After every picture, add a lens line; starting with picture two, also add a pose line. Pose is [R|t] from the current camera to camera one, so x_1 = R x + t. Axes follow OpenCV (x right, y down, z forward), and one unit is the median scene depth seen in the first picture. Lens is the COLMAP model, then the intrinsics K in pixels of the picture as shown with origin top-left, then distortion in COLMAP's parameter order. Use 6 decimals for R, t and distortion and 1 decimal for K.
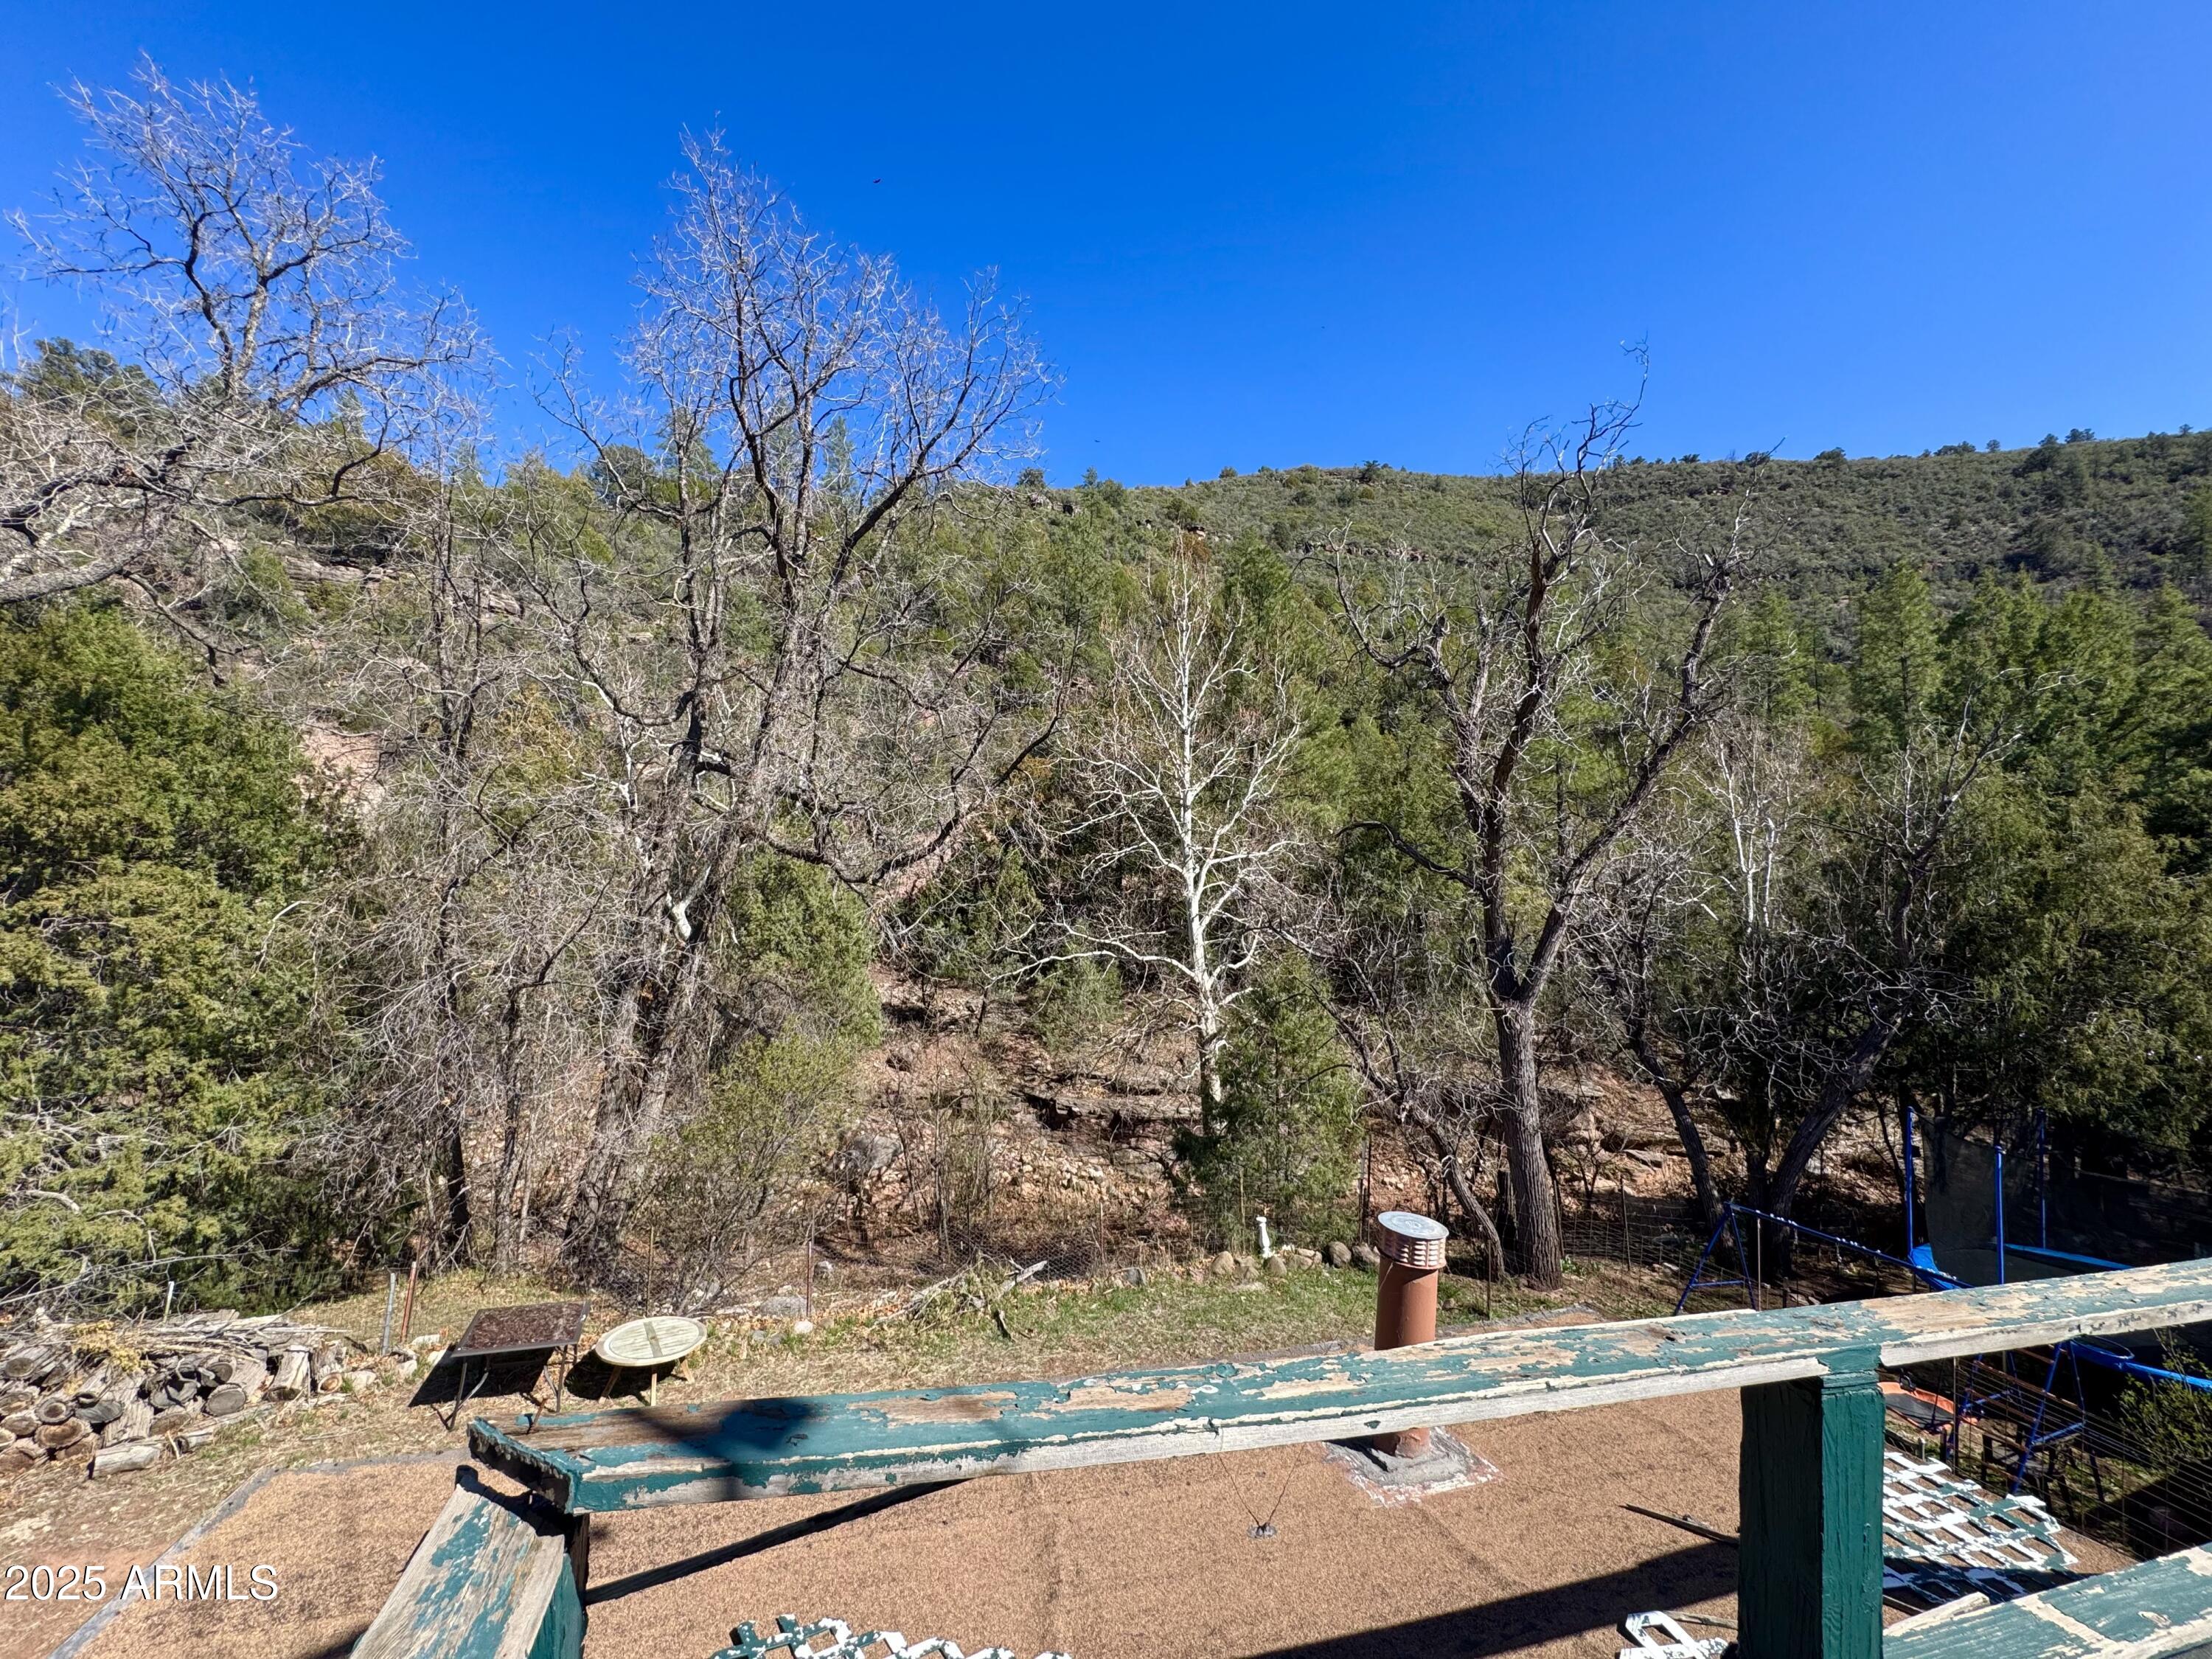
lens RADIAL K [[887.3, 0, 1102.0], [0, 887.3, 830.5], [0, 0, 1]] dist [-0.004326, 0.000486]
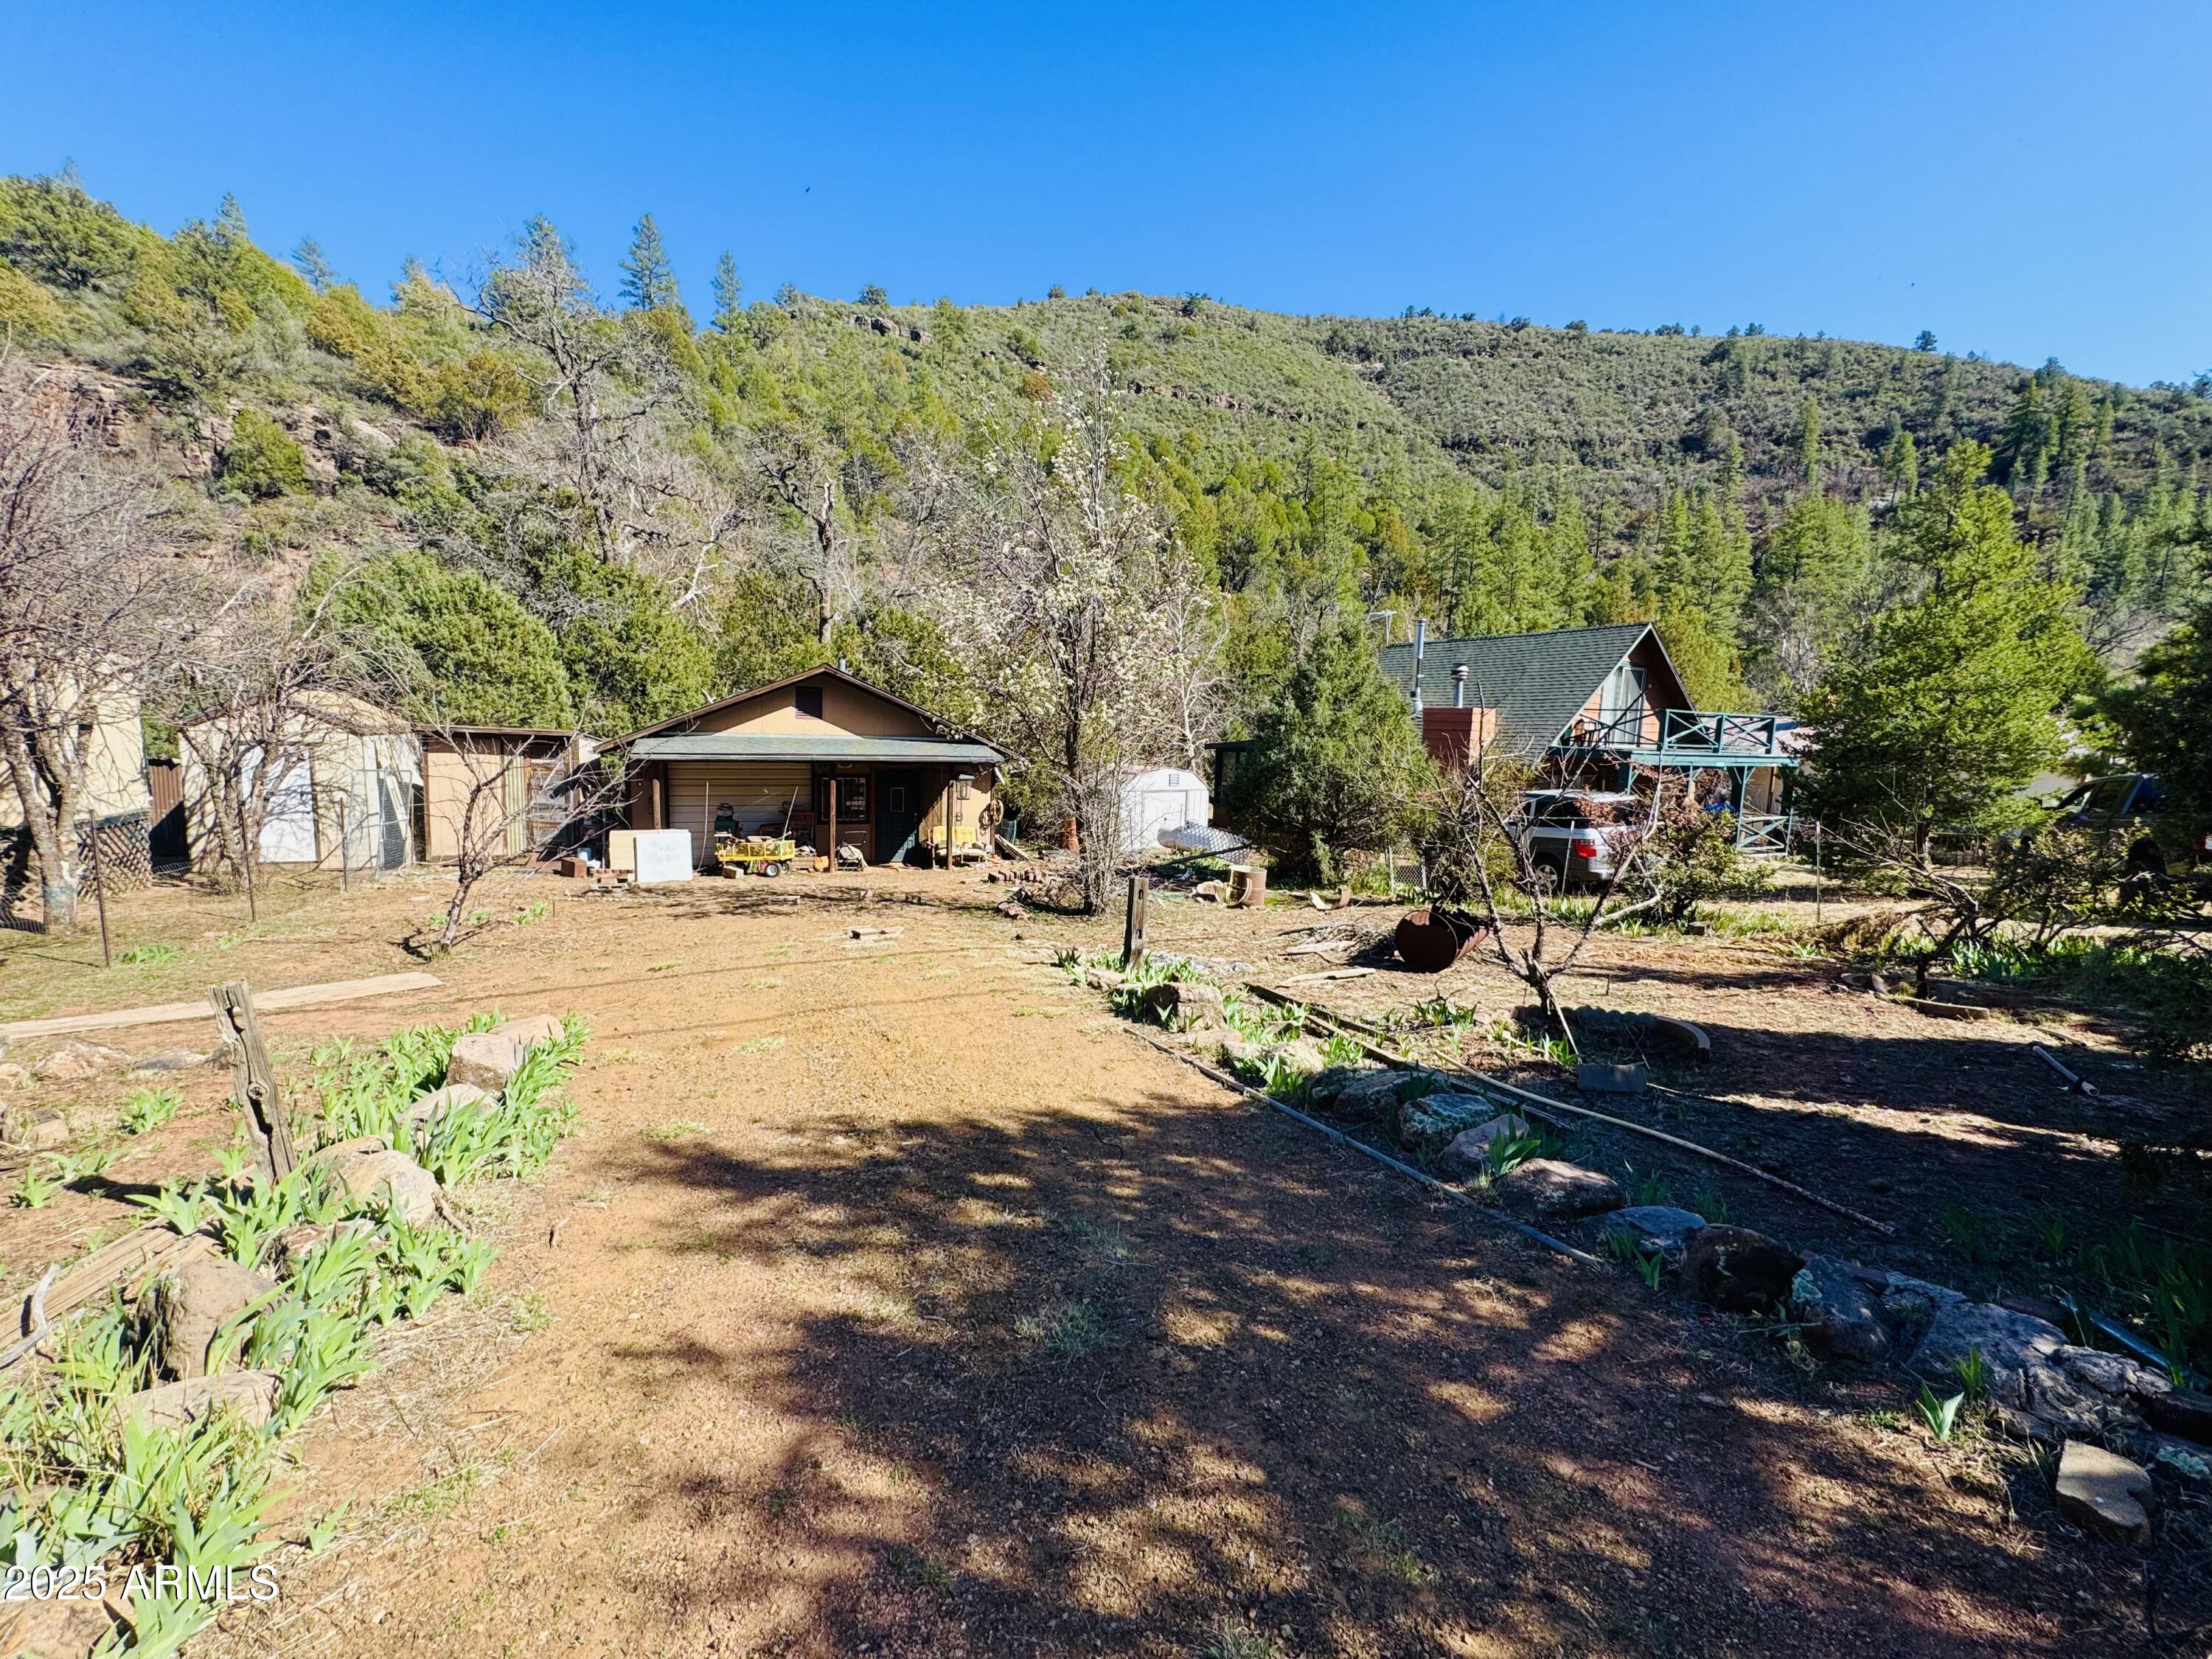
lens RADIAL K [[897.9, 0, 1074.6], [0, 897.9, 815.8], [0, 0, 1]] dist [-0.003367, -0.000146]
pose [[0.981456, -0.025844, 0.189935, -0.068898], [-0.009604, 0.982995, 0.183379, -0.006891], [-0.191445, -0.181803, 0.964519, -0.142211]]
